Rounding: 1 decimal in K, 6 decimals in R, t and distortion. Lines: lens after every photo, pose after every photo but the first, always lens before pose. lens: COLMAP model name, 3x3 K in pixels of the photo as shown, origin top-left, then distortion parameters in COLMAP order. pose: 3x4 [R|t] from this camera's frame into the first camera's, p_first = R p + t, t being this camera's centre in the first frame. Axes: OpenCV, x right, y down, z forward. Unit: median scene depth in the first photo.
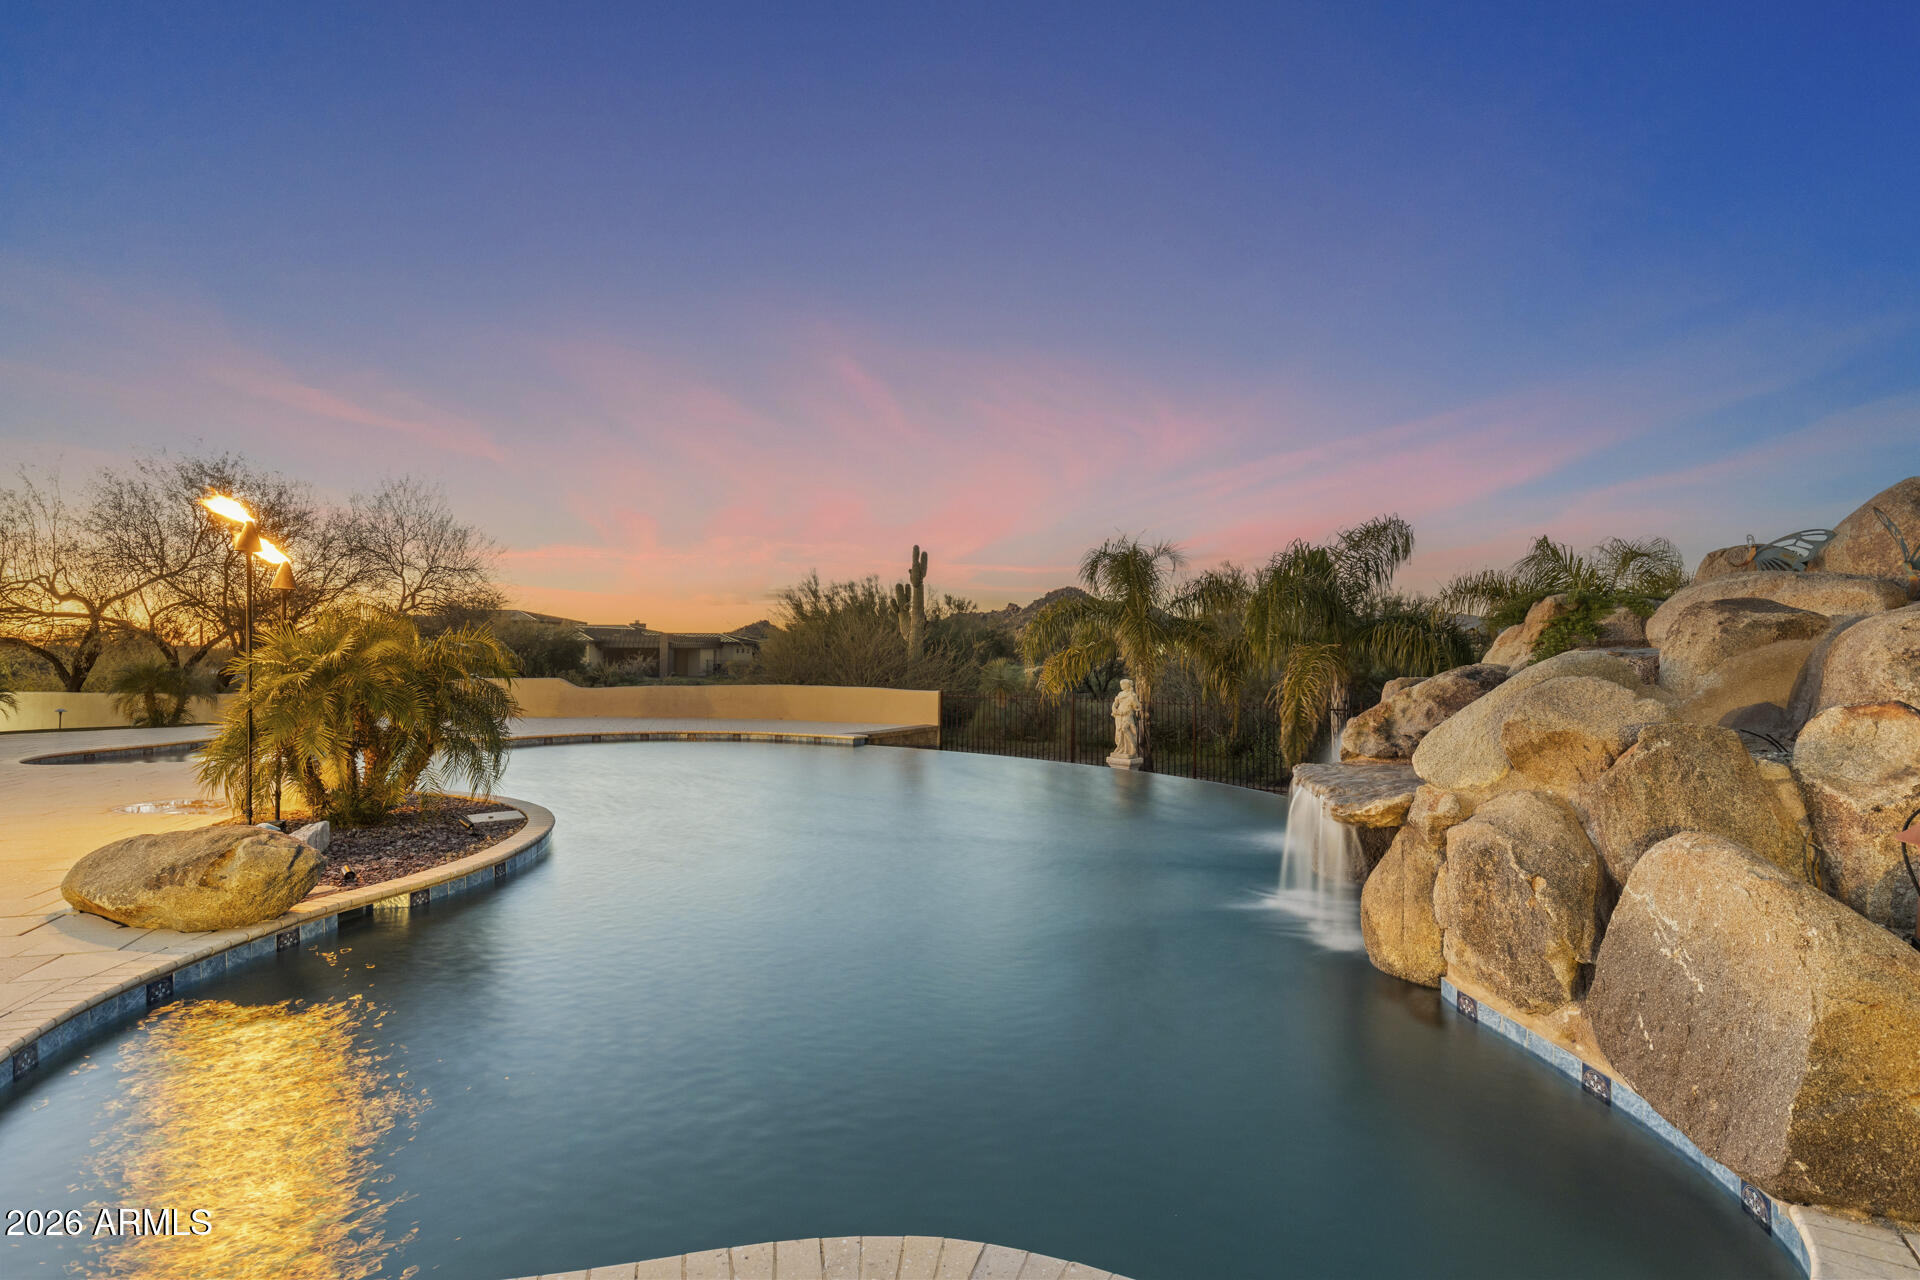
lens RADIAL K [[992.5, 0, 960.0], [0, 992.5, 640.0], [0, 0, 1]] dist [-0.003879, 0.000574]
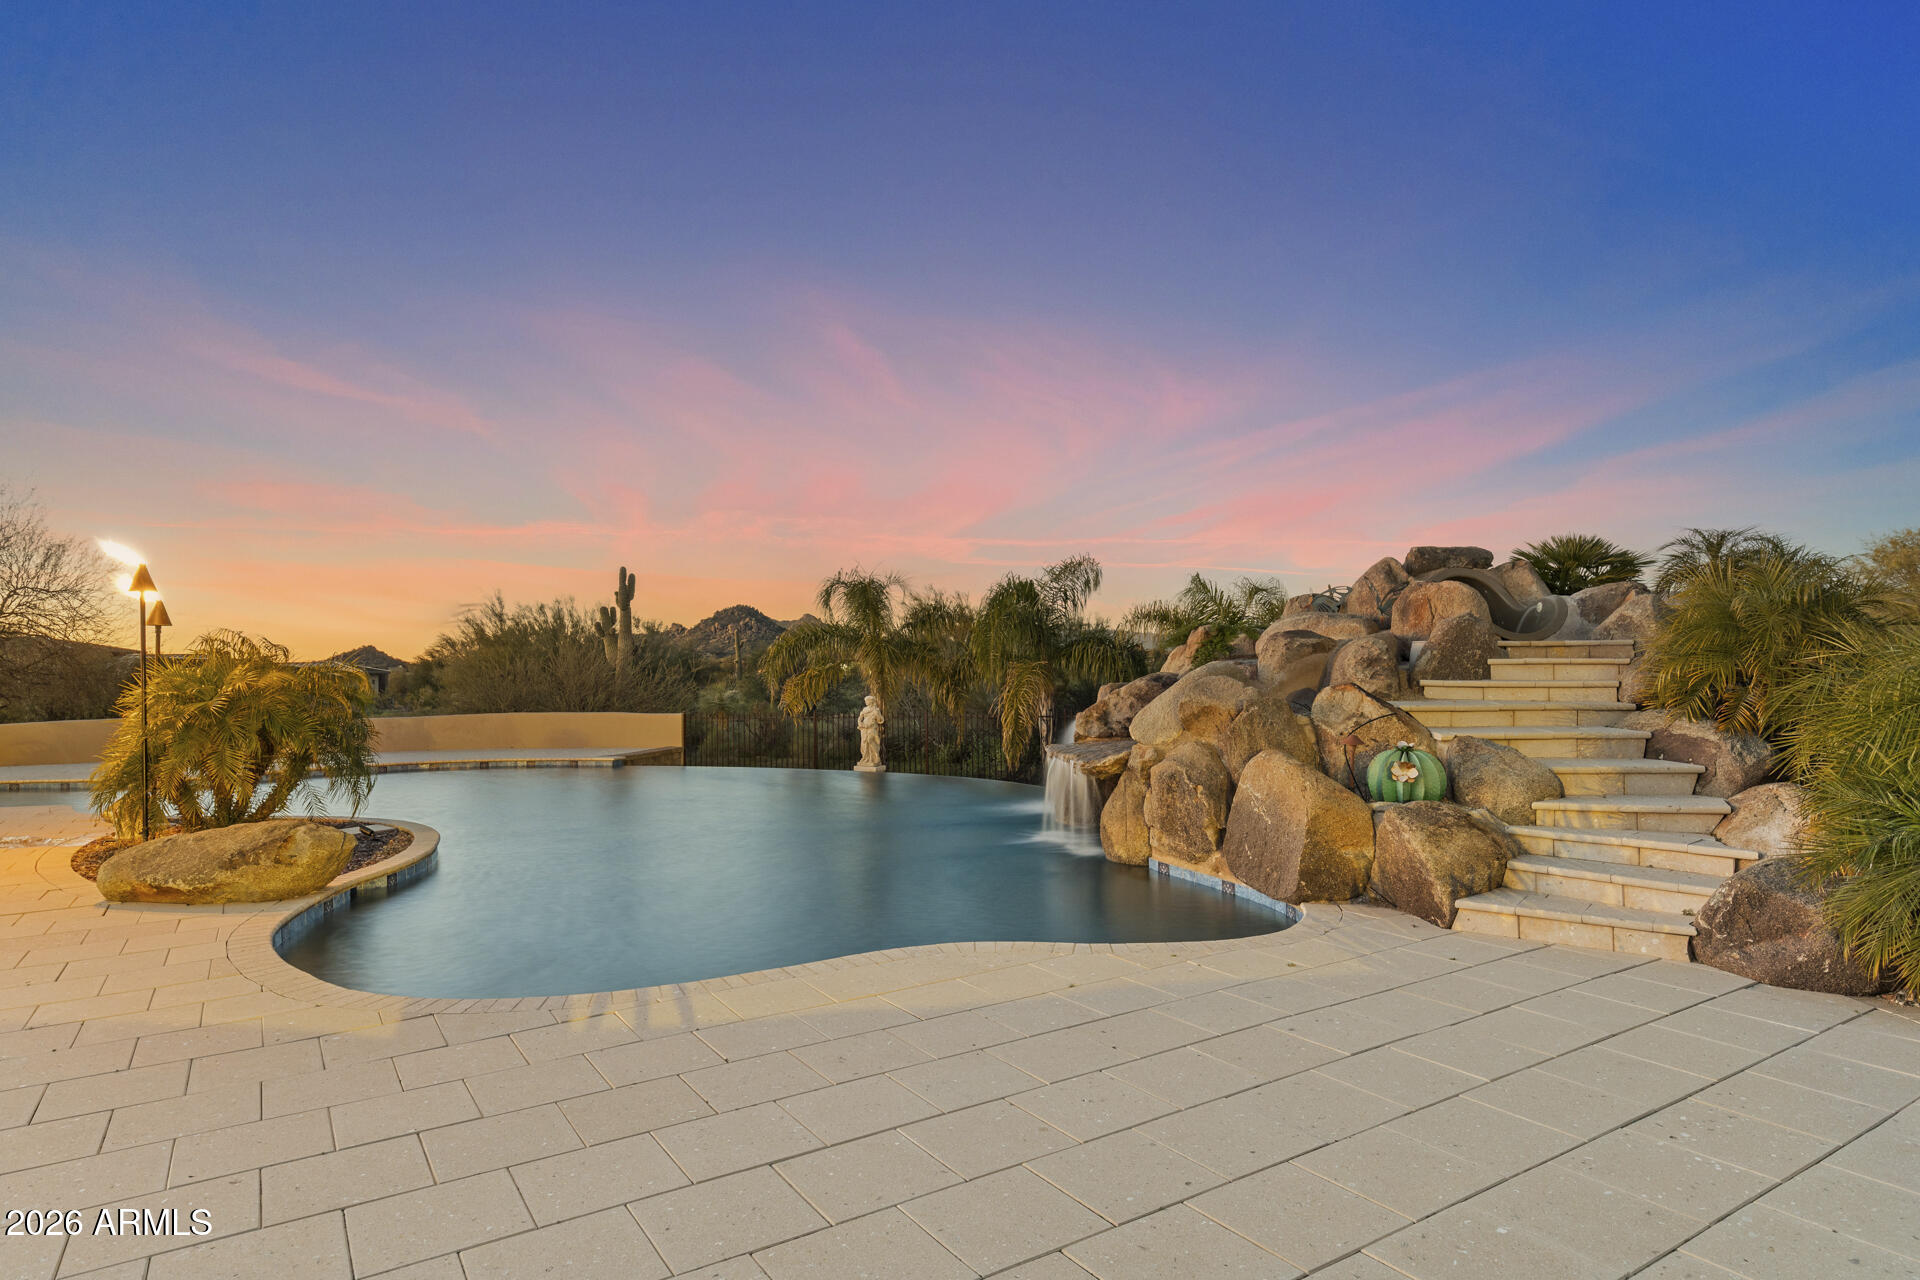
lens RADIAL K [[1071.0, 0, 960.0], [0, 1071.0, 640.0], [0, 0, 1]] dist [0.002274, 0.000060]
pose [[0.951026, -0.010495, 0.308933, -0.272746], [0.016837, 0.999699, -0.017870, -0.000351], [-0.308652, 0.022197, 0.950916, -0.460960]]
